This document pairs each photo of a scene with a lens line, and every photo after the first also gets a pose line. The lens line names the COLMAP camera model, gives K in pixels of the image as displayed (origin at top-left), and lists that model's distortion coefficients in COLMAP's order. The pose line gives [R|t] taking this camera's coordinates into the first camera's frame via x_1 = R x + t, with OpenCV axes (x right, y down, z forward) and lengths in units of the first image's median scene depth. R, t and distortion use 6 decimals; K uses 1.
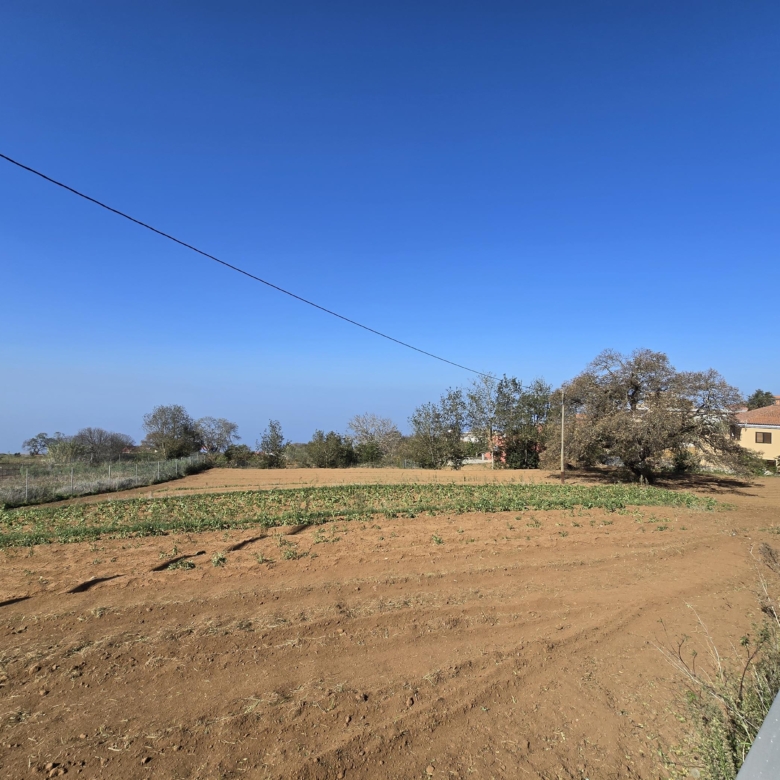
lens RADIAL K [[414.6, 0, 389.3], [0, 414.6, 386.2], [0, 0, 1]] dist [-0.003086, 0.000126]
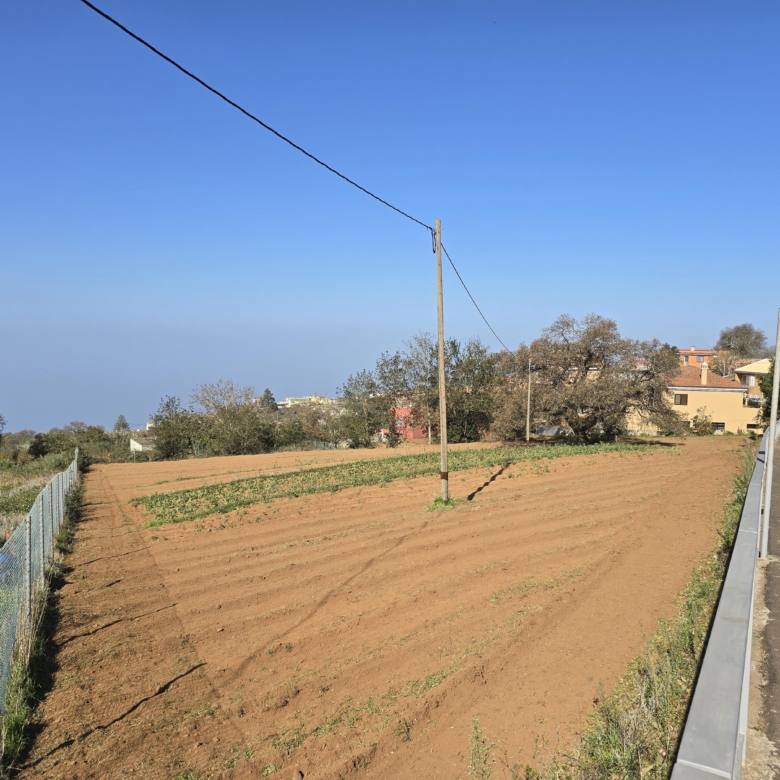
lens RADIAL K [[659.7, 0, 390.0], [0, 659.7, 393.0], [0, 0, 1]] dist [0.077424, -0.005303]
pose [[0.936173, -0.027736, 0.350444, -0.329128], [-0.006602, 0.995320, 0.096412, -0.043558], [-0.351478, -0.092572, 0.931608, -0.264650]]
